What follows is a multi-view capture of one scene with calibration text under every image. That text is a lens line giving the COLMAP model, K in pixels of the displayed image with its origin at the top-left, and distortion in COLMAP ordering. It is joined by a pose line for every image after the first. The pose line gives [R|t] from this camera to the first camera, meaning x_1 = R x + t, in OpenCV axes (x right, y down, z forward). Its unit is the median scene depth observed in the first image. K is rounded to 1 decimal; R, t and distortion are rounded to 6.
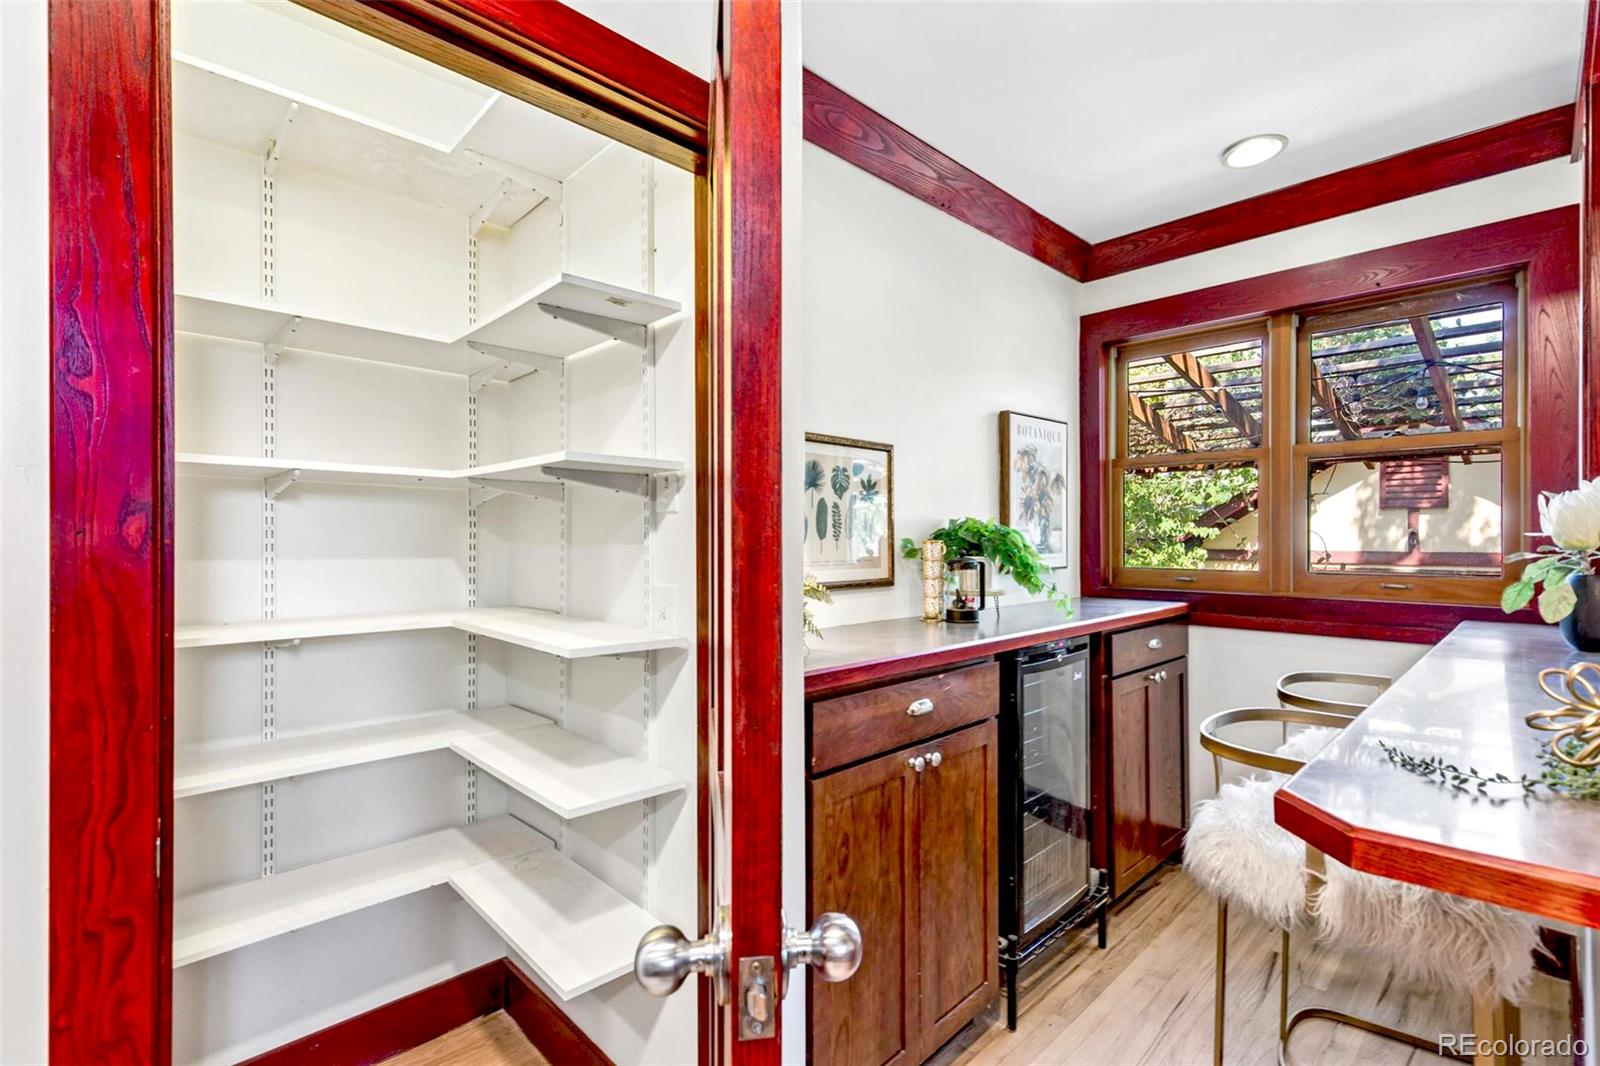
lens RADIAL K [[746.5, 0, 809.2], [0, 746.5, 560.5], [0, 0, 1]] dist [0.001127, -0.000301]
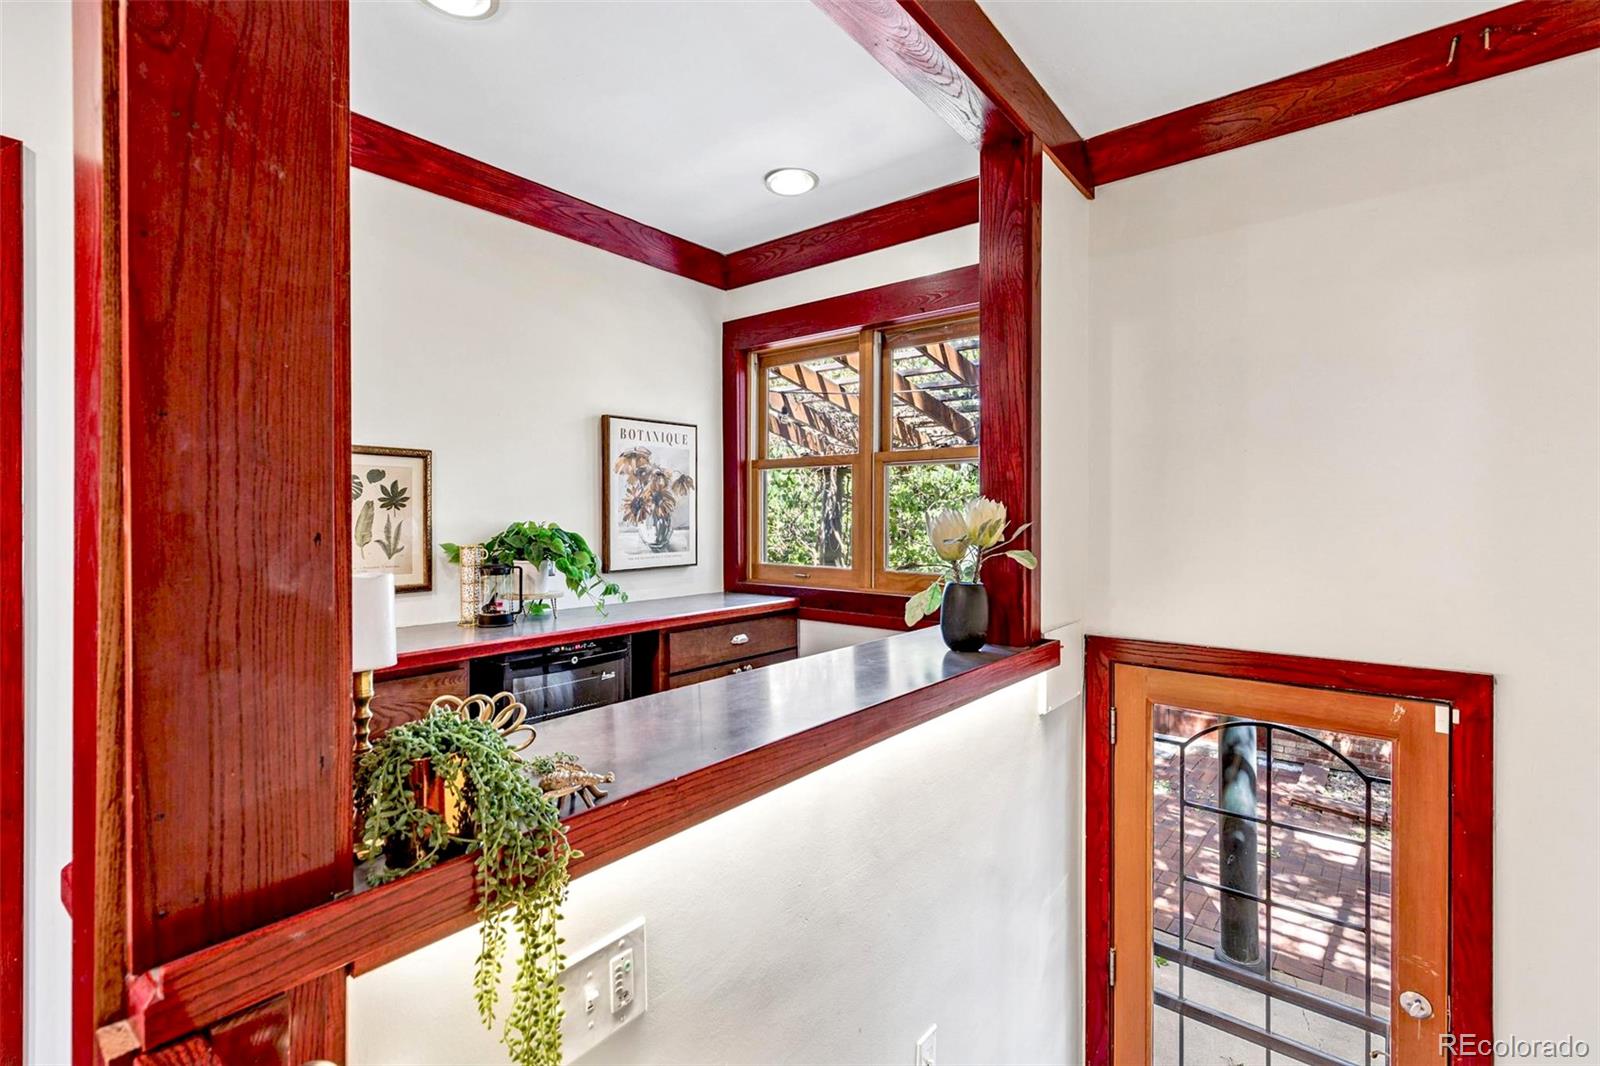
lens RADIAL K [[747.1, 0, 802.4], [0, 747.1, 543.2], [0, 0, 1]] dist [0.000709, -0.000170]
pose [[0.988979, -0.006152, 0.147931, 0.361537], [0.005992, 0.999981, 0.001527, -0.022956], [-0.147938, -0.000624, 0.988996, -0.054383]]
